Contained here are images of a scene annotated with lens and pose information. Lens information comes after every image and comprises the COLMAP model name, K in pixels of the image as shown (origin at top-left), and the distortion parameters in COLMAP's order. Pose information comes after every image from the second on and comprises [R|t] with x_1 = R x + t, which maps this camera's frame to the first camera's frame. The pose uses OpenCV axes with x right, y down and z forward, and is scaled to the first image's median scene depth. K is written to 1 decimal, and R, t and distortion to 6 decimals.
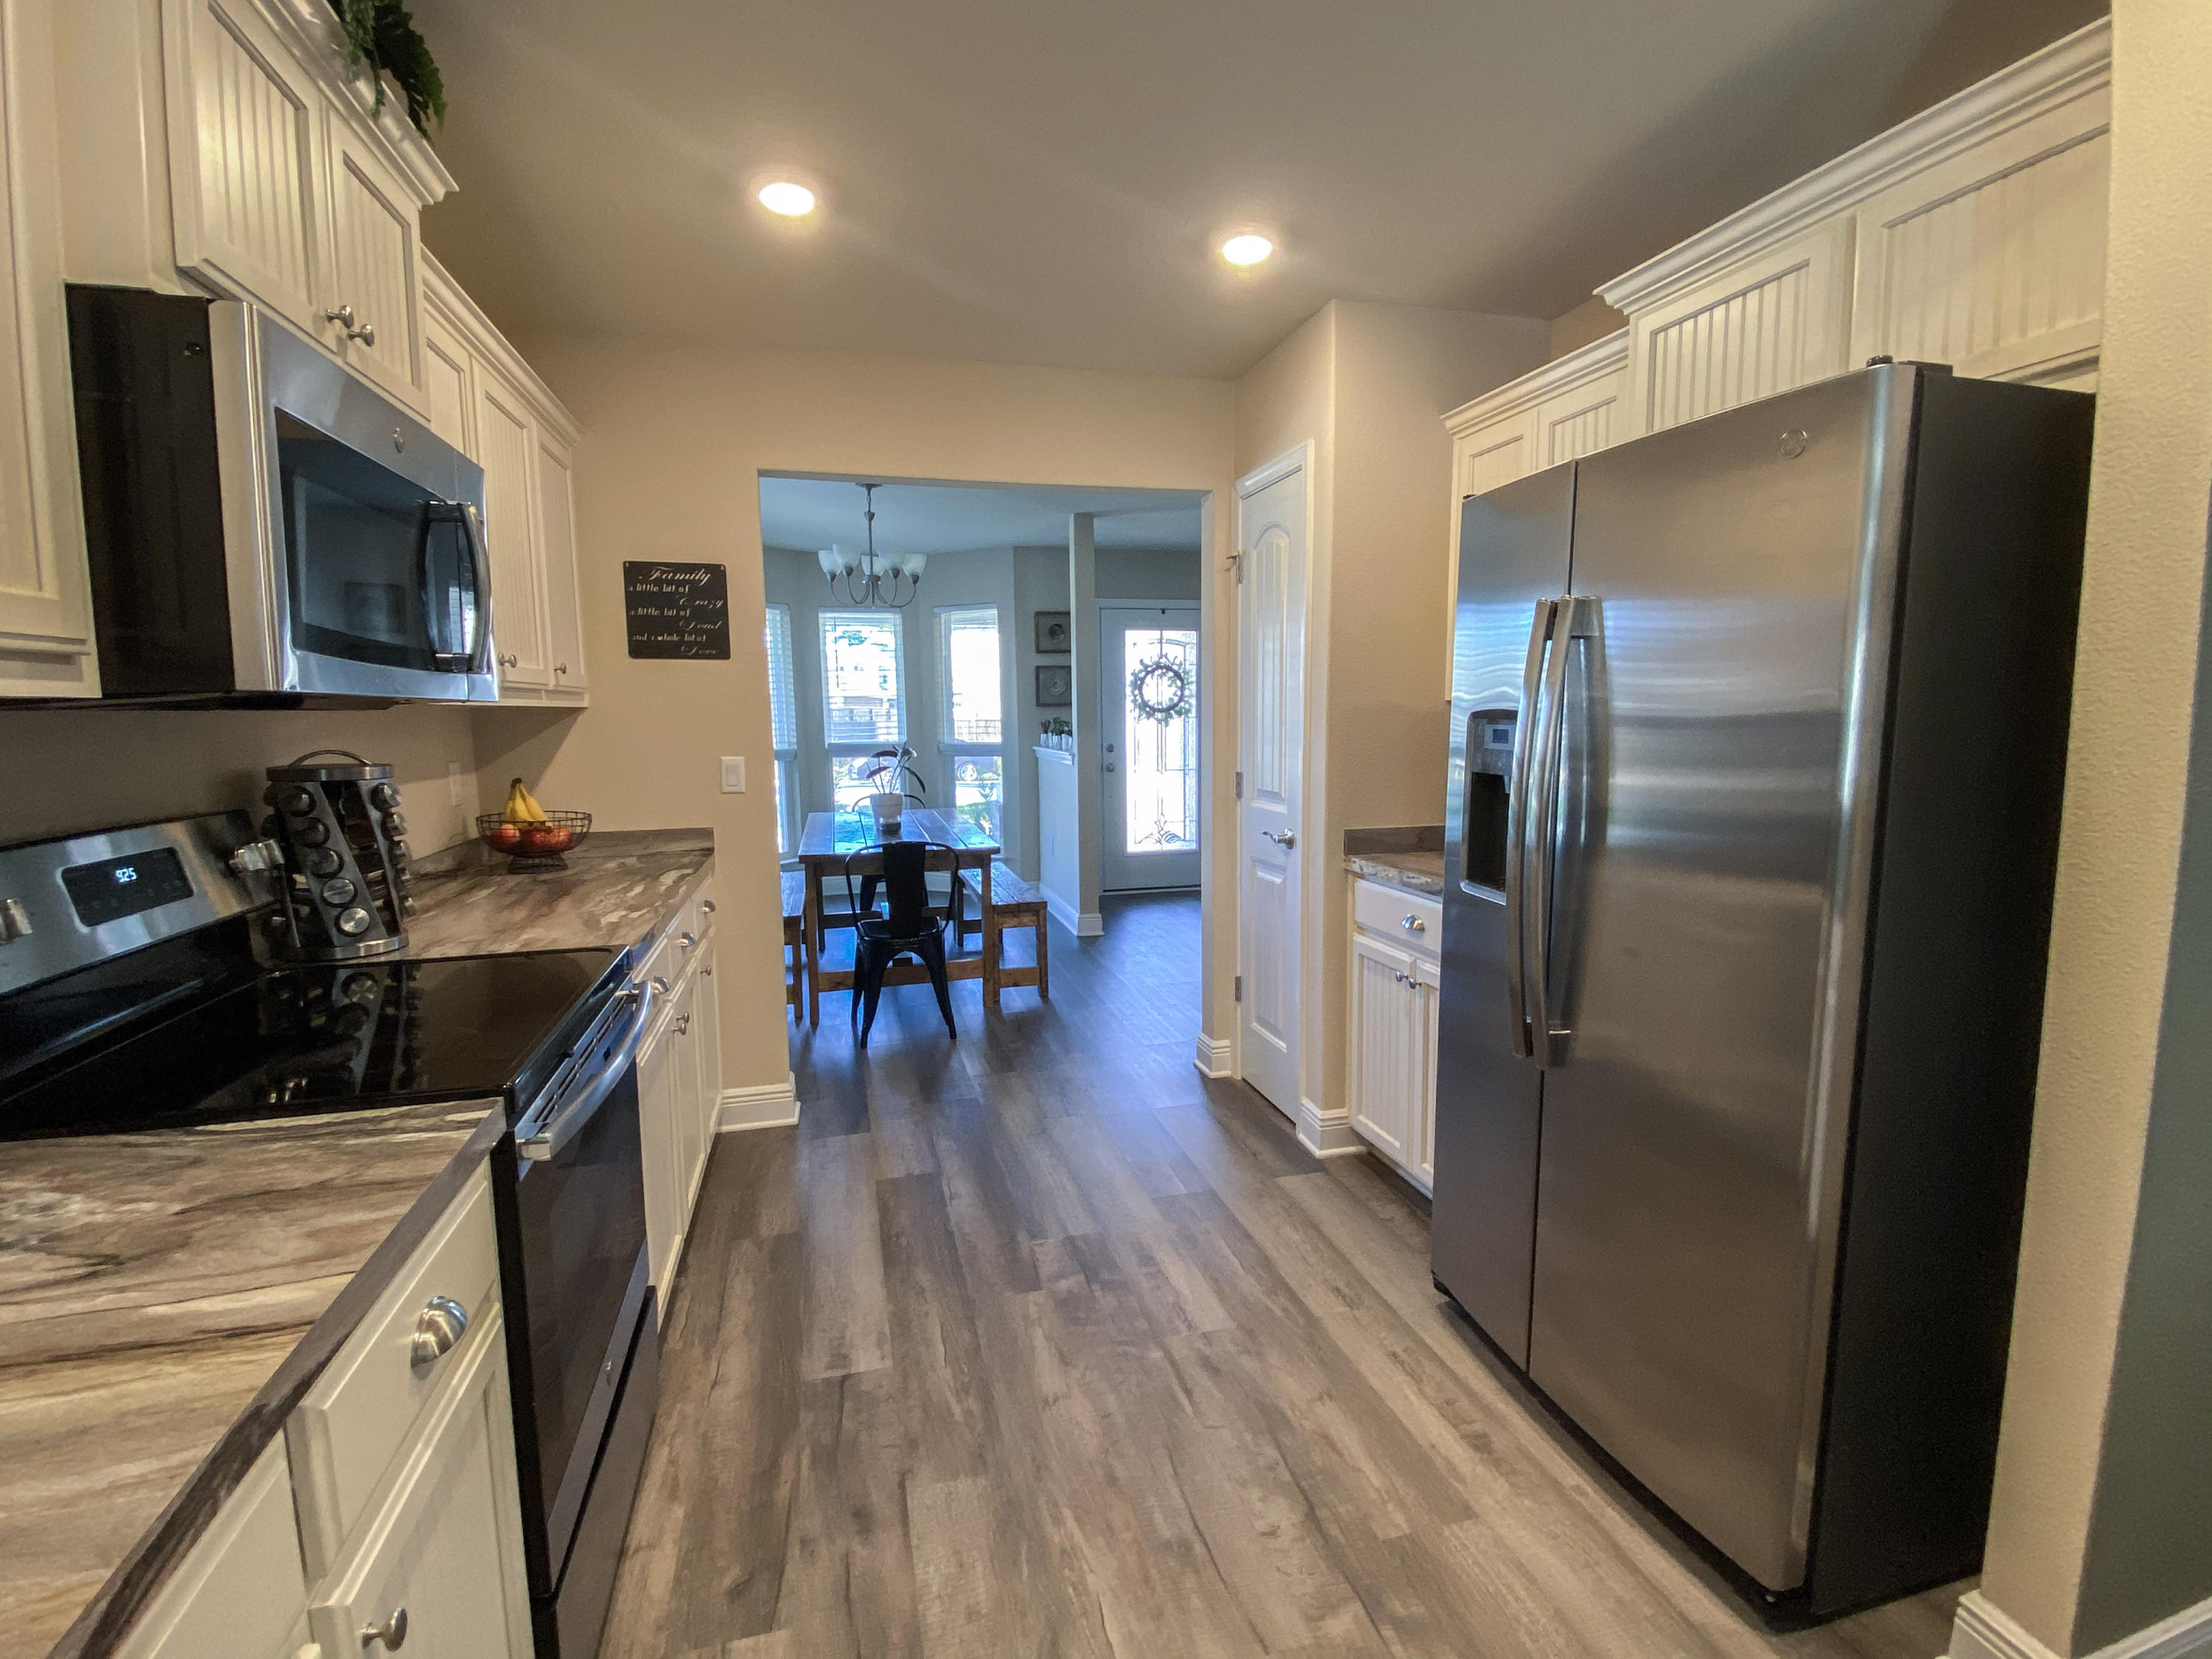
lens RADIAL K [[1021.2, 0, 1107.5], [0, 1021.2, 823.9], [0, 0, 1]] dist [-0.001372, -0.000286]
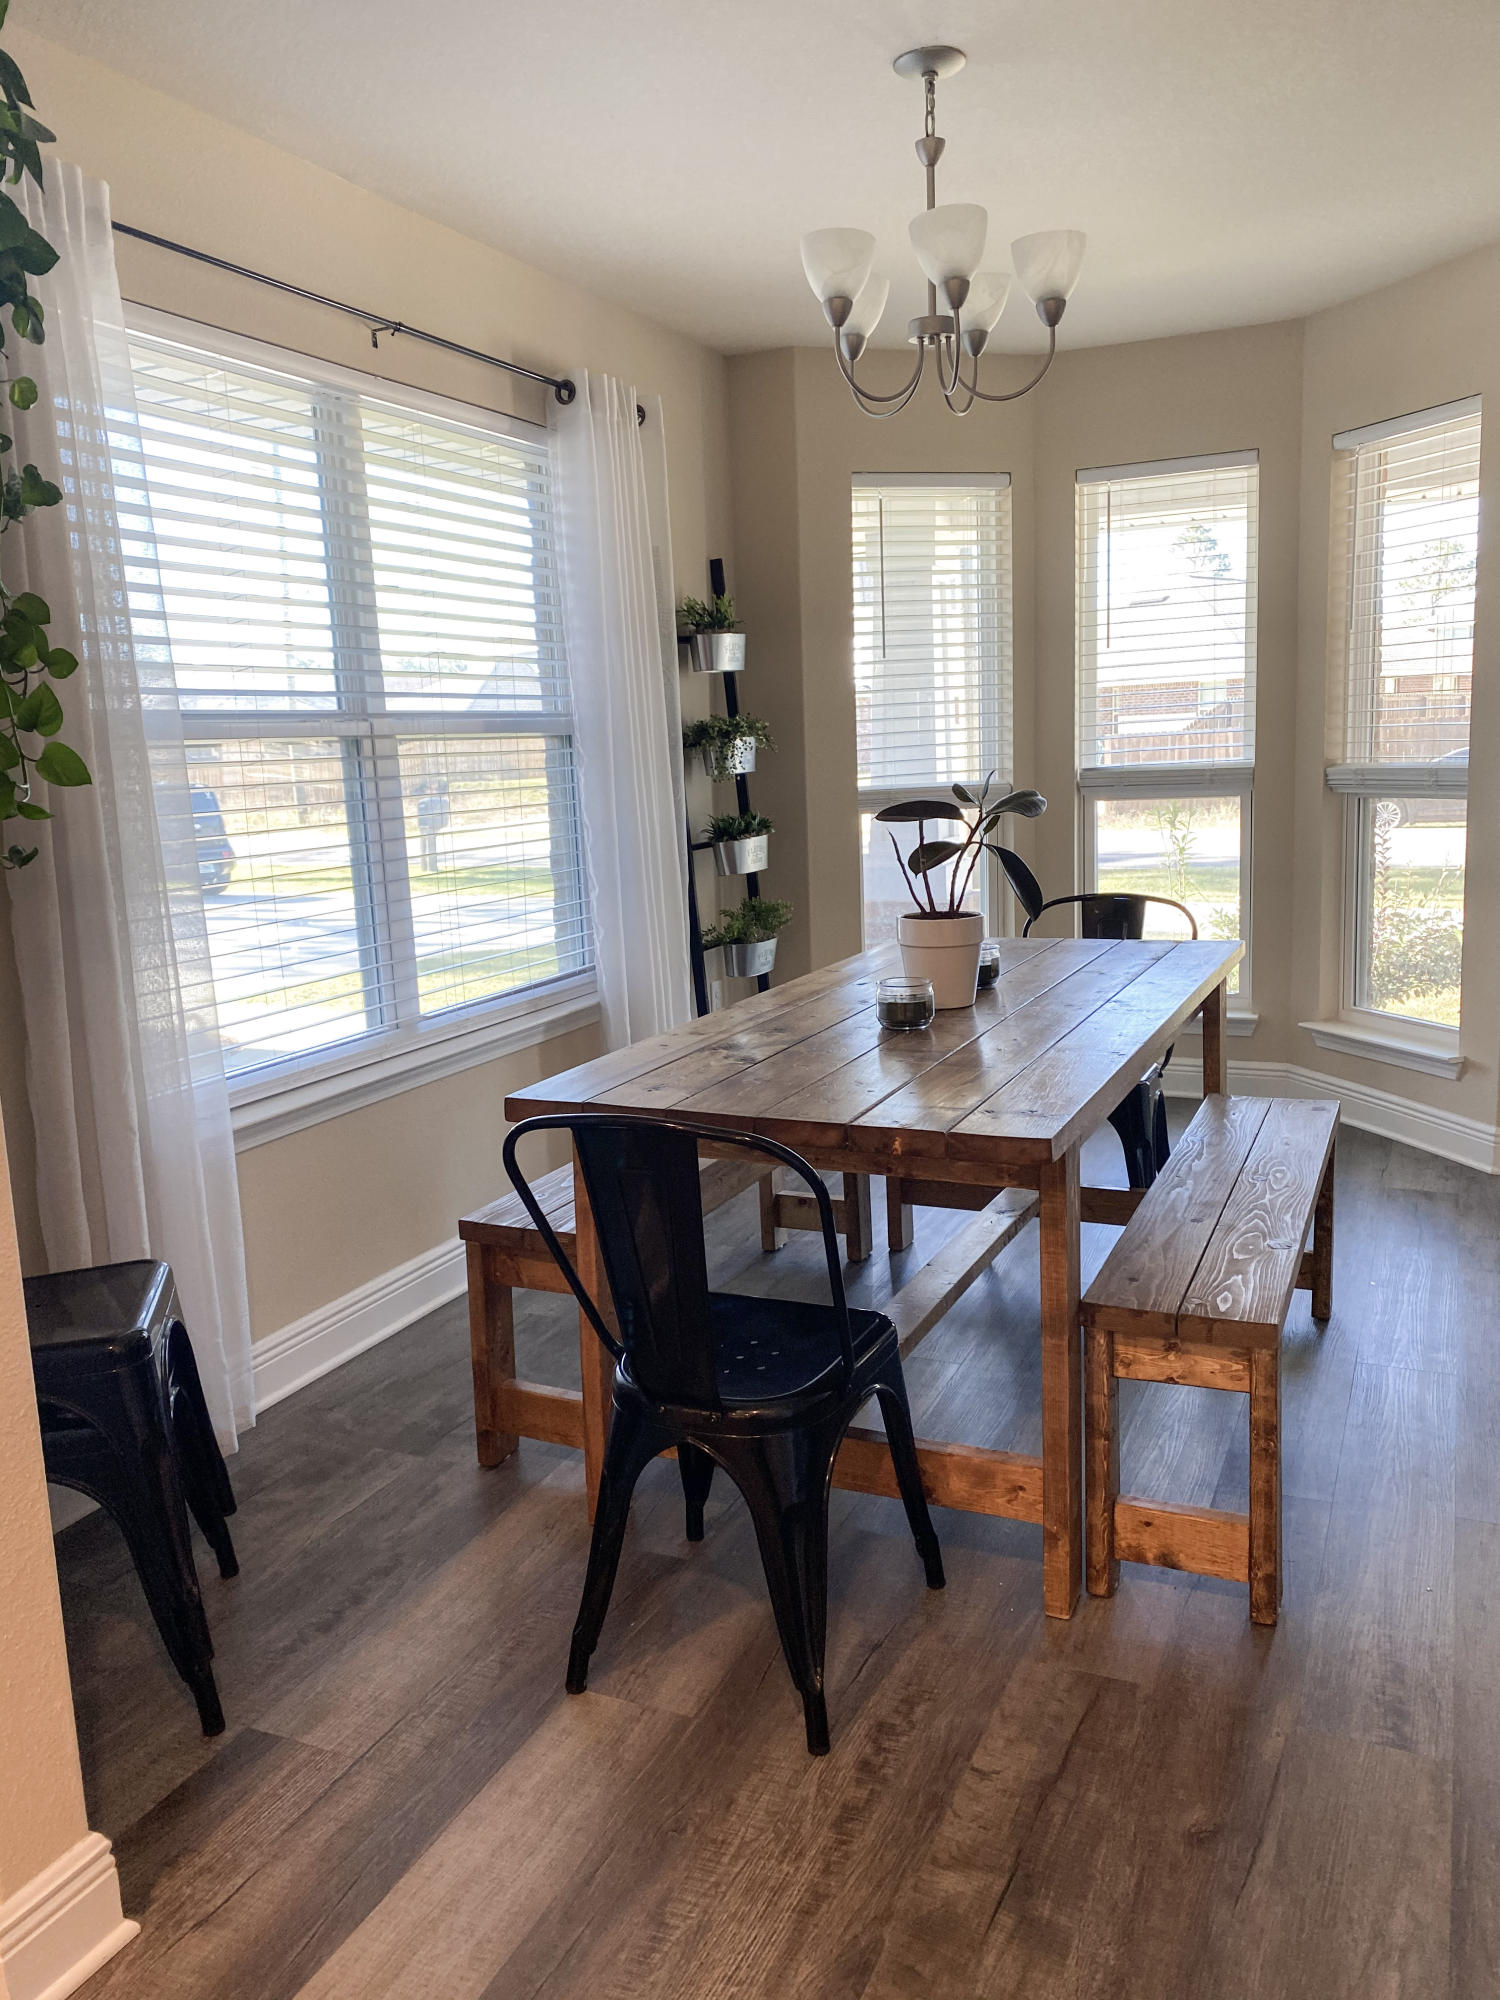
lens RADIAL K [[1512.4, 0, 748.6], [0, 1512.4, 1003.6], [0, 0, 1]] dist [-0.002683, -0.012542]
pose [[0.761565, 0.089883, -0.641825, 0.065717], [-0.036229, 0.994692, 0.096312, -0.035028], [0.647075, -0.050095, 0.760779, 0.386446]]
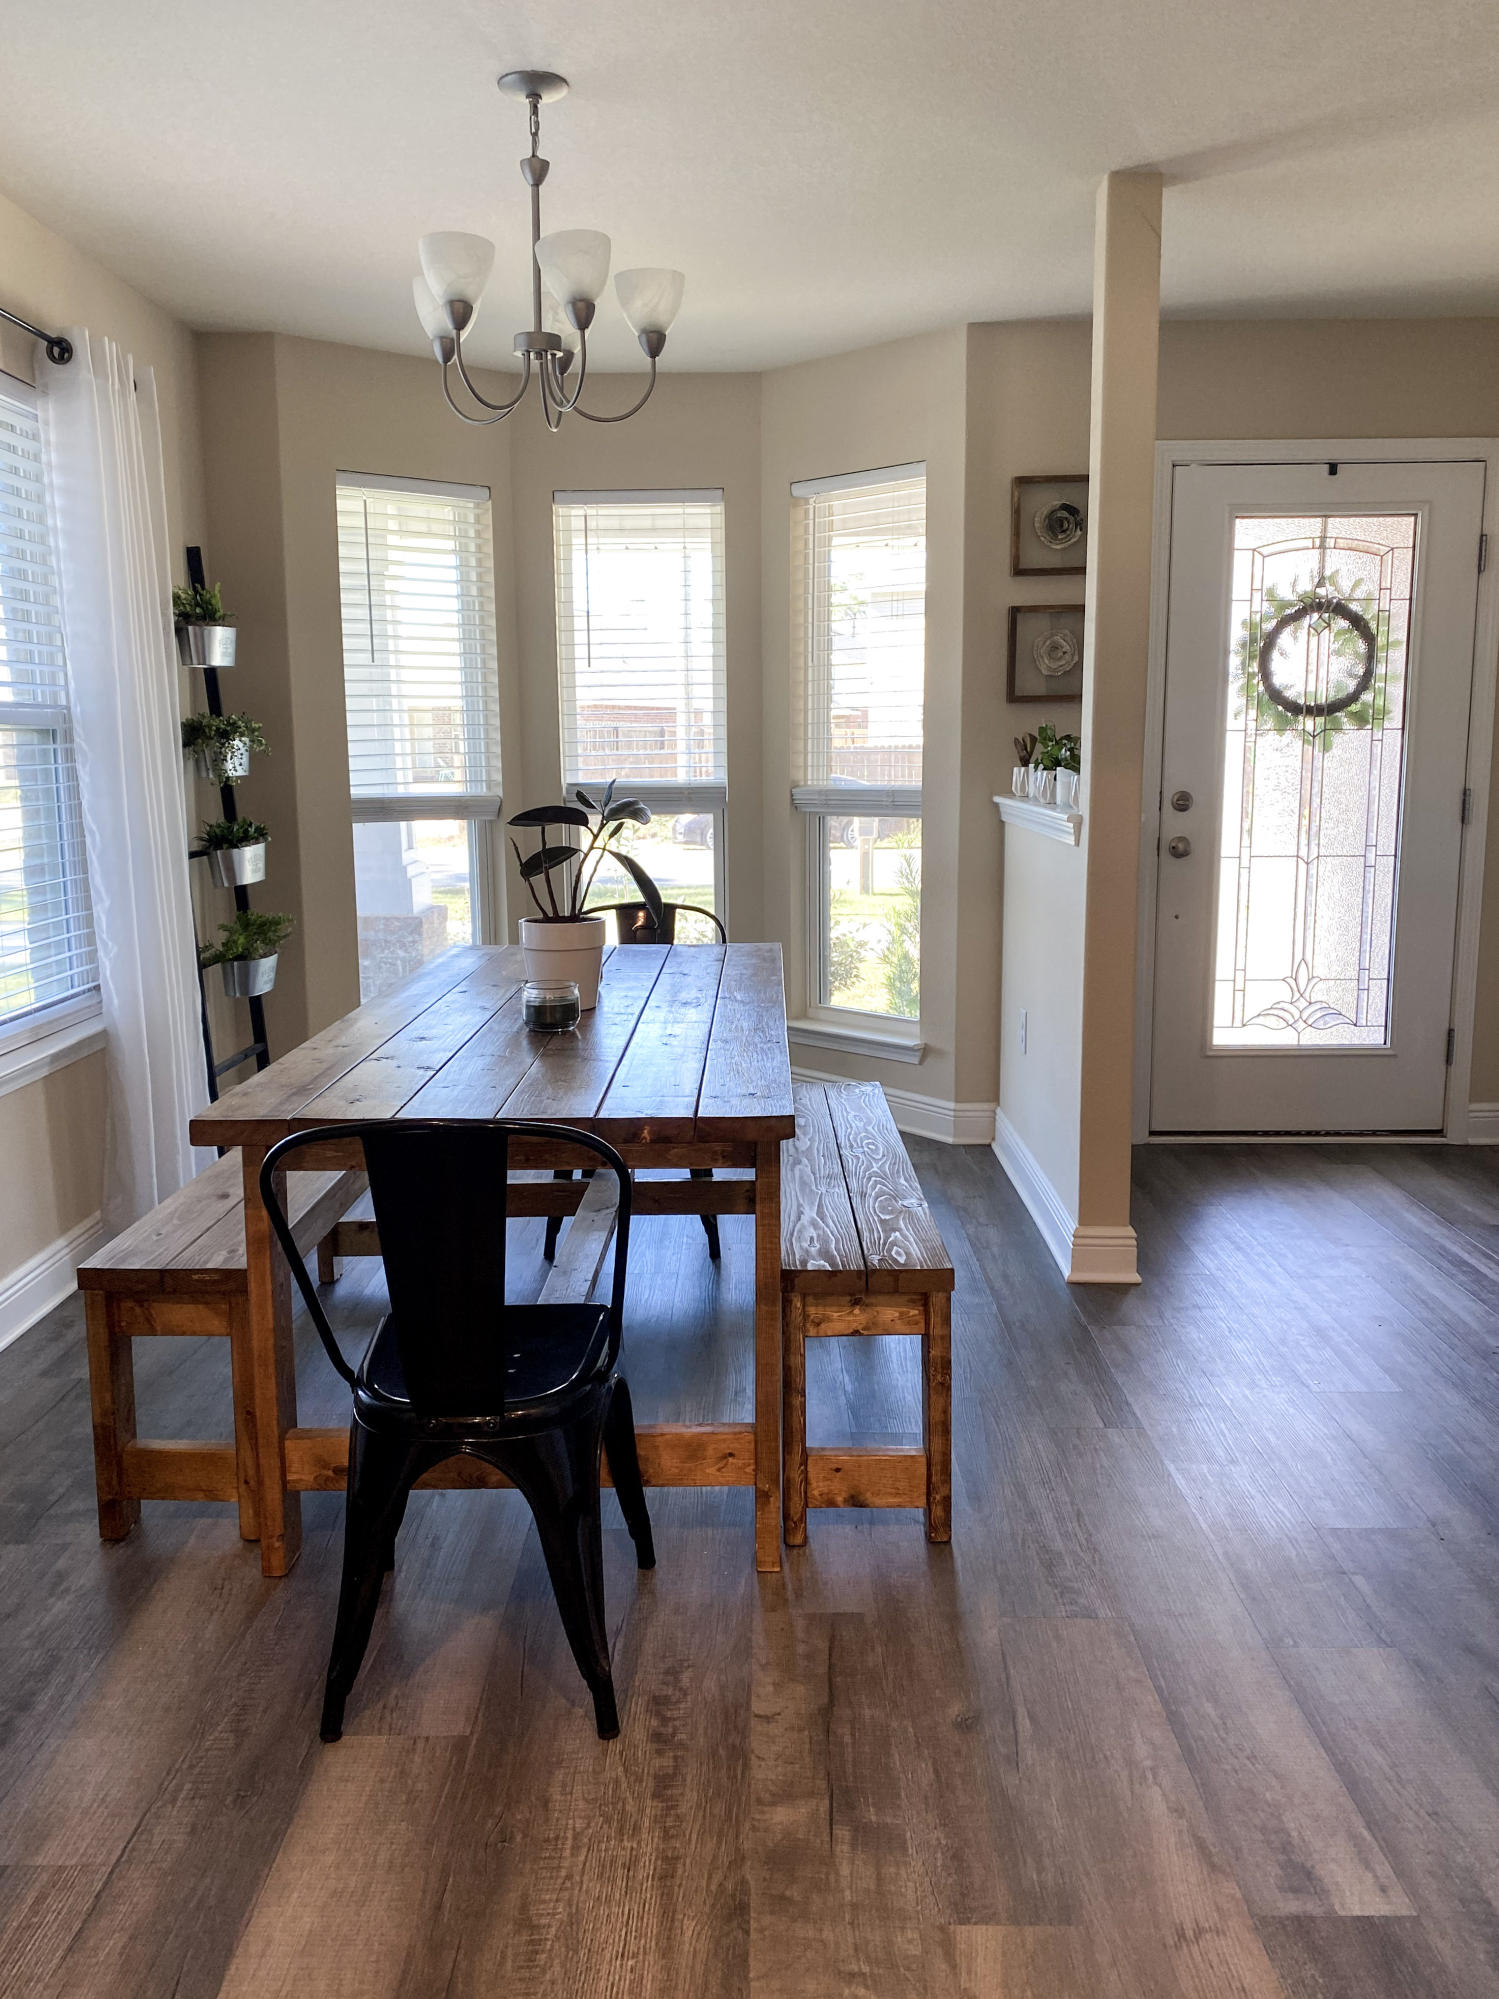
lens RADIAL K [[1559.0, 0, 744.7], [0, 1559.0, 996.7], [0, 0, 1]] dist [0.044057, -0.089085]
pose [[0.962793, 0.045383, -0.266401, 0.004596], [-0.030589, 0.997764, 0.059424, -0.027286], [0.268502, -0.049064, 0.962029, 0.330979]]
